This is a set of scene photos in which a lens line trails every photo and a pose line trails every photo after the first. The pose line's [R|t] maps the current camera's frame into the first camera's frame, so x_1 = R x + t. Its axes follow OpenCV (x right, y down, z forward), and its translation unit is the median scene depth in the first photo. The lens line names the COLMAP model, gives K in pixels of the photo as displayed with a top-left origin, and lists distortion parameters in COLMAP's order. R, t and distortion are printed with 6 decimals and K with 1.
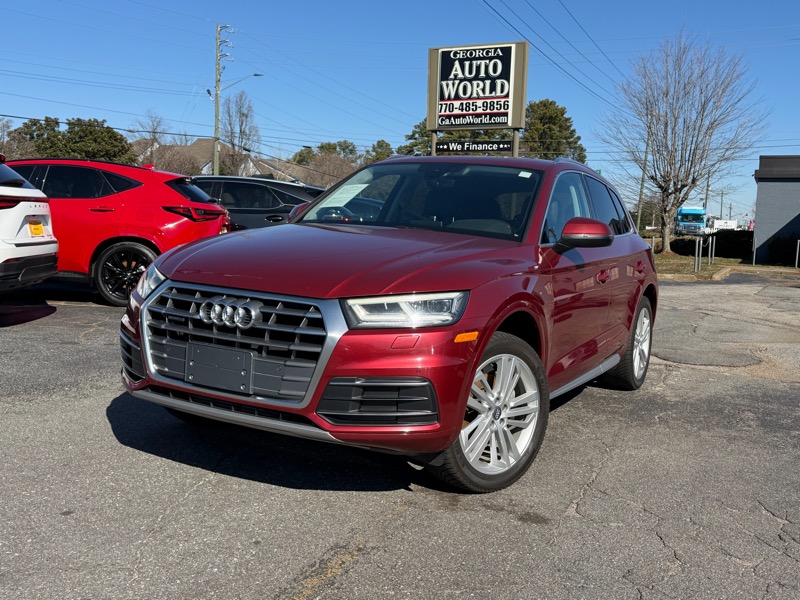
lens RADIAL K [[784.5, 0, 398.1], [0, 784.5, 305.4], [0, 0, 1]] dist [0.188520, -0.390732]
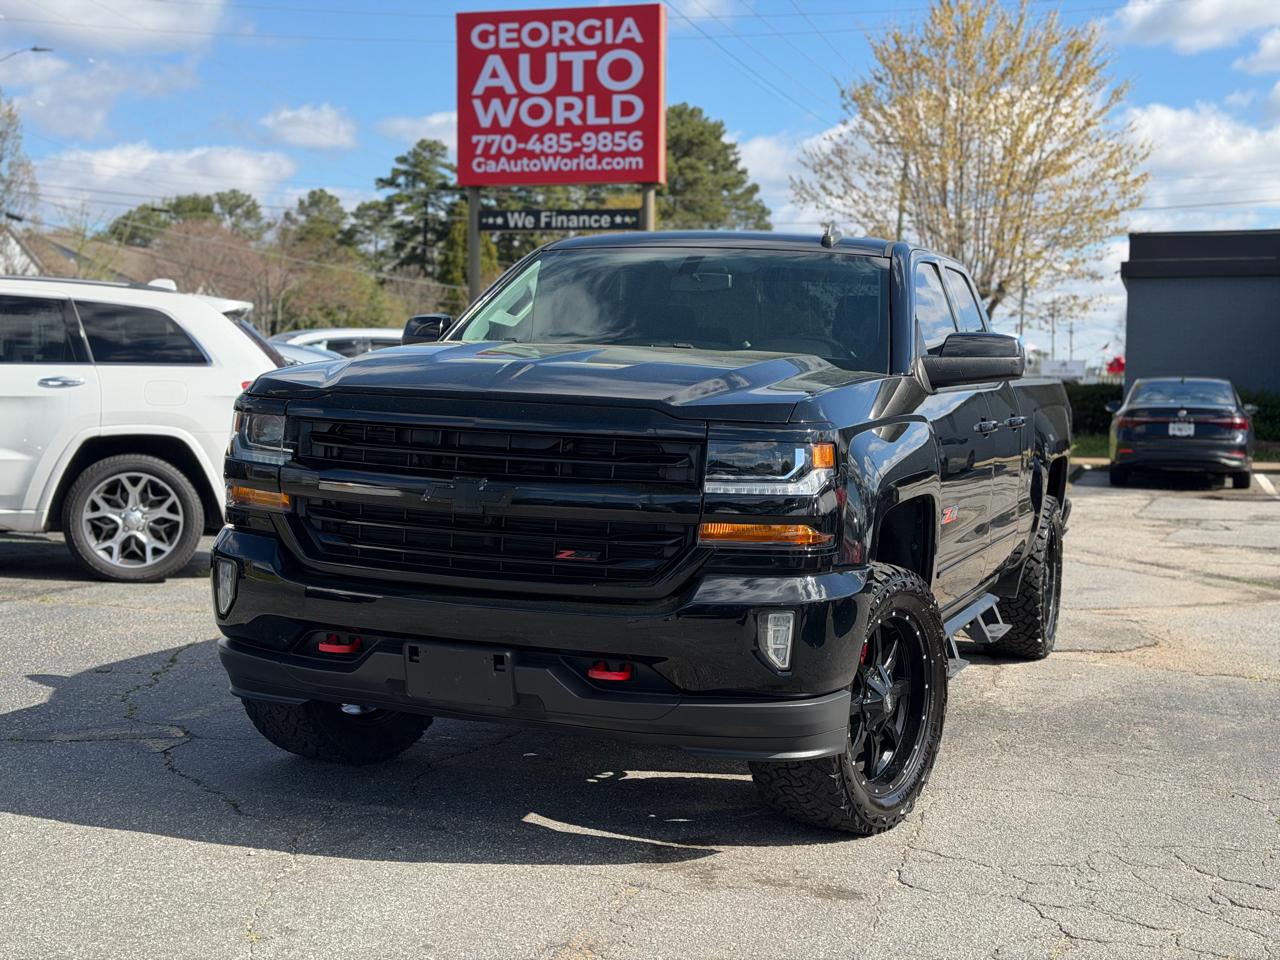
lens RADIAL K [[1779.4, 0, 638.6], [0, 1779.4, 475.4], [0, 0, 1]] dist [0.212673, -0.350595]
pose [[0.987692, -0.029136, 0.153676, -0.026428], [0.036198, 0.998404, -0.043352, -0.000677], [-0.152168, 0.048381, 0.987170, -0.053412]]
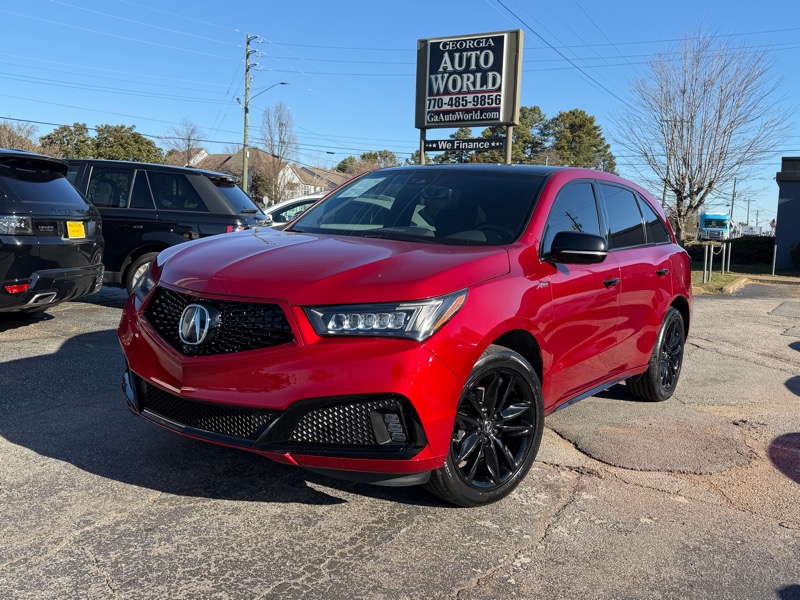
lens RADIAL K [[724.4, 0, 396.1], [0, 724.4, 299.8], [0, 0, 1]] dist [0.173866, -0.341853]
pose [[0.998014, 0.011086, -0.062005, 0.071079], [-0.011382, 0.999925, -0.004427, -0.013922], [0.061951, 0.005124, 0.998066, 0.138634]]
